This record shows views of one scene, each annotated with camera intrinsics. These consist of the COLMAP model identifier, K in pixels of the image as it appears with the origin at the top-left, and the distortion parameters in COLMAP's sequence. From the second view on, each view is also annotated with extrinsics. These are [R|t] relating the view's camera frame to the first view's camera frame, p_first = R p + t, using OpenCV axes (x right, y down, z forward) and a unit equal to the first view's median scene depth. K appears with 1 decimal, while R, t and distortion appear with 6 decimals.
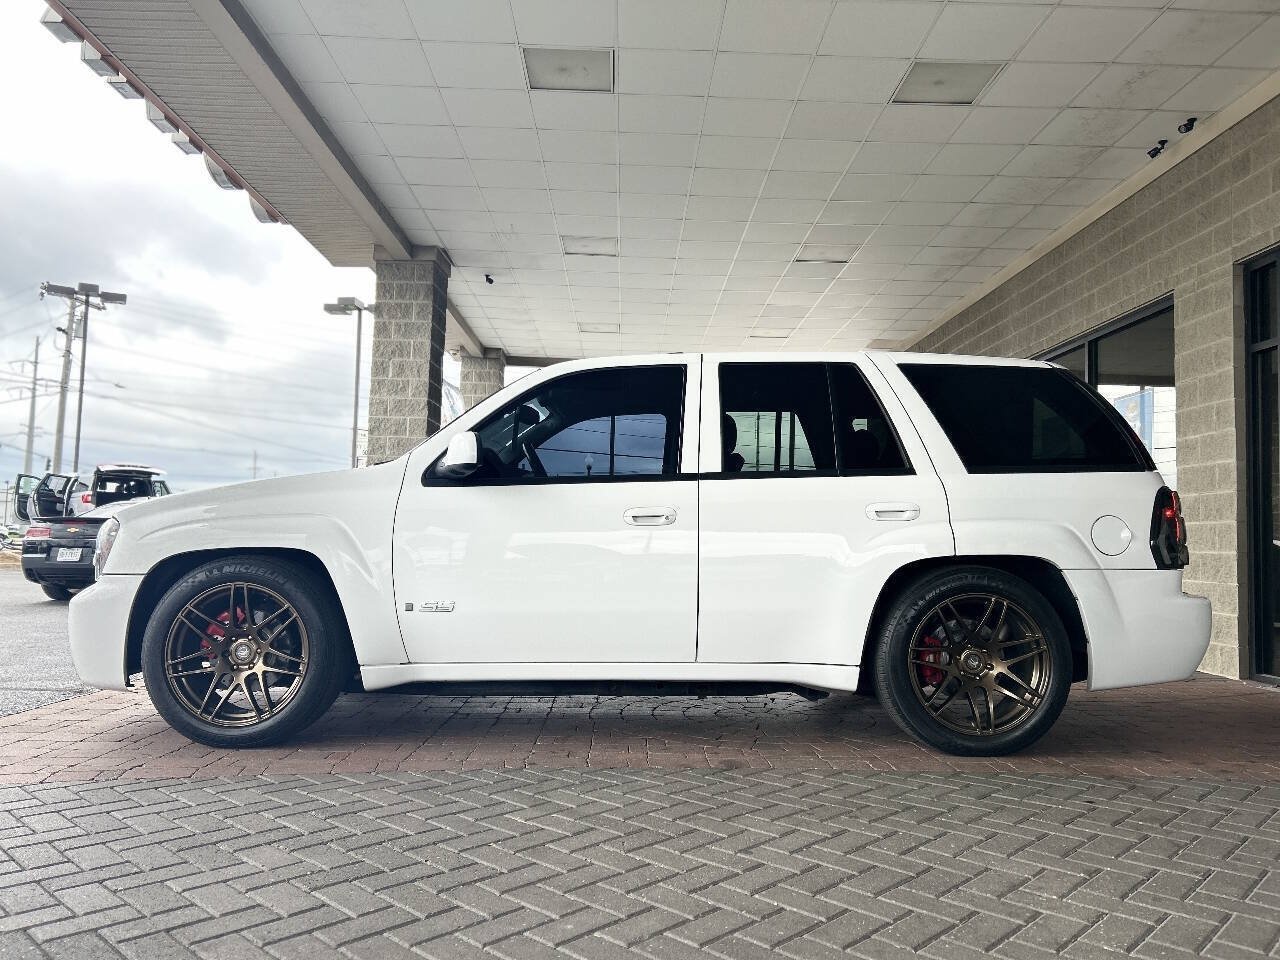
lens RADIAL K [[988.9, 0, 632.2], [0, 988.9, 475.1], [0, 0, 1]] dist [0.033070, -0.047315]
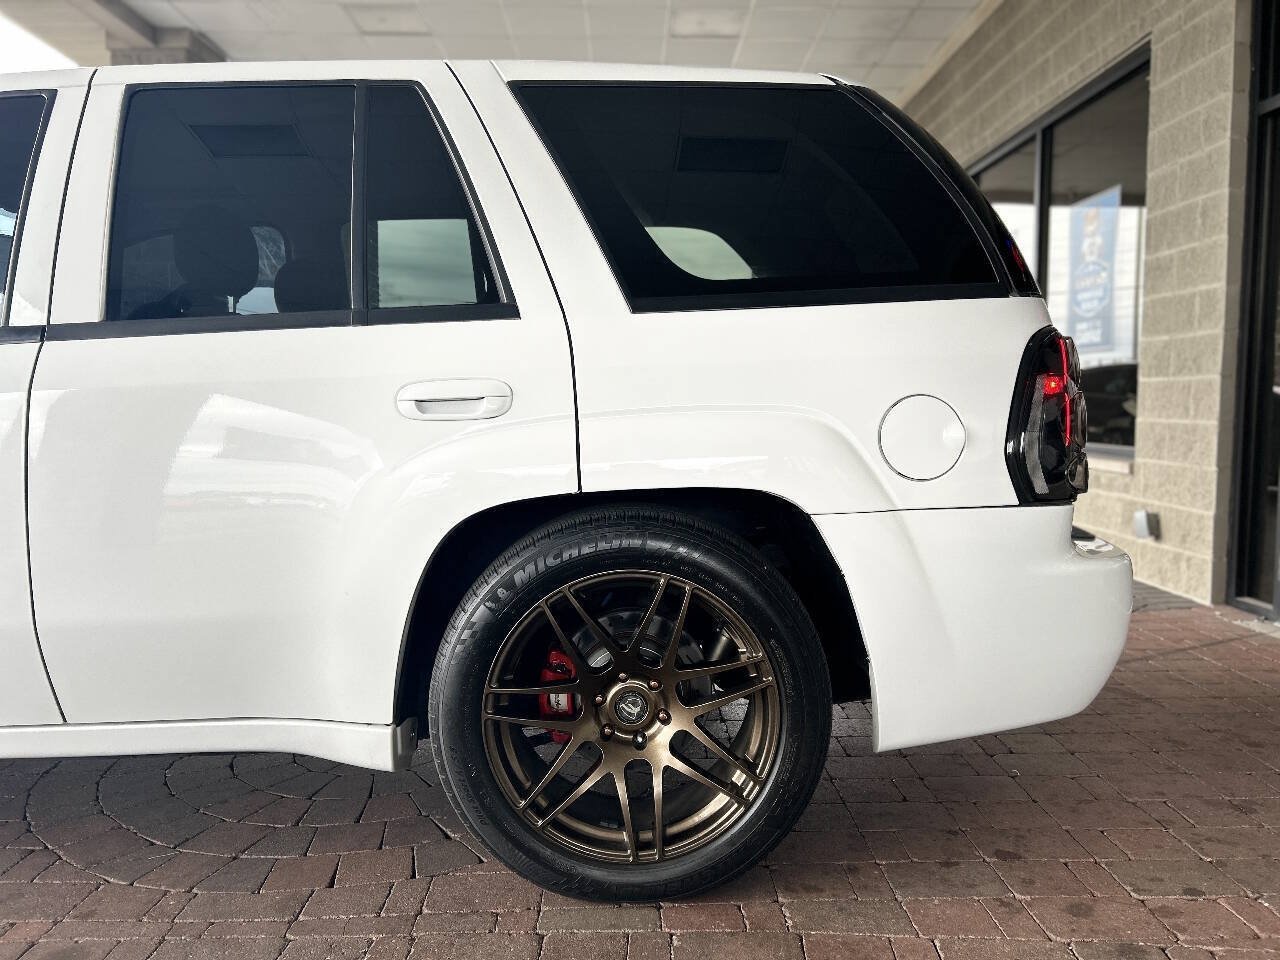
lens RADIAL K [[988.9, 0, 643.3], [0, 988.9, 482.6], [0, 0, 1]] dist [0.033070, -0.047315]
pose [[0.999580, -0.028598, 0.004624, 0.309127], [0.027562, 0.987975, 0.152139, 0.006402], [-0.008920, -0.151948, 0.988348, 0.476997]]
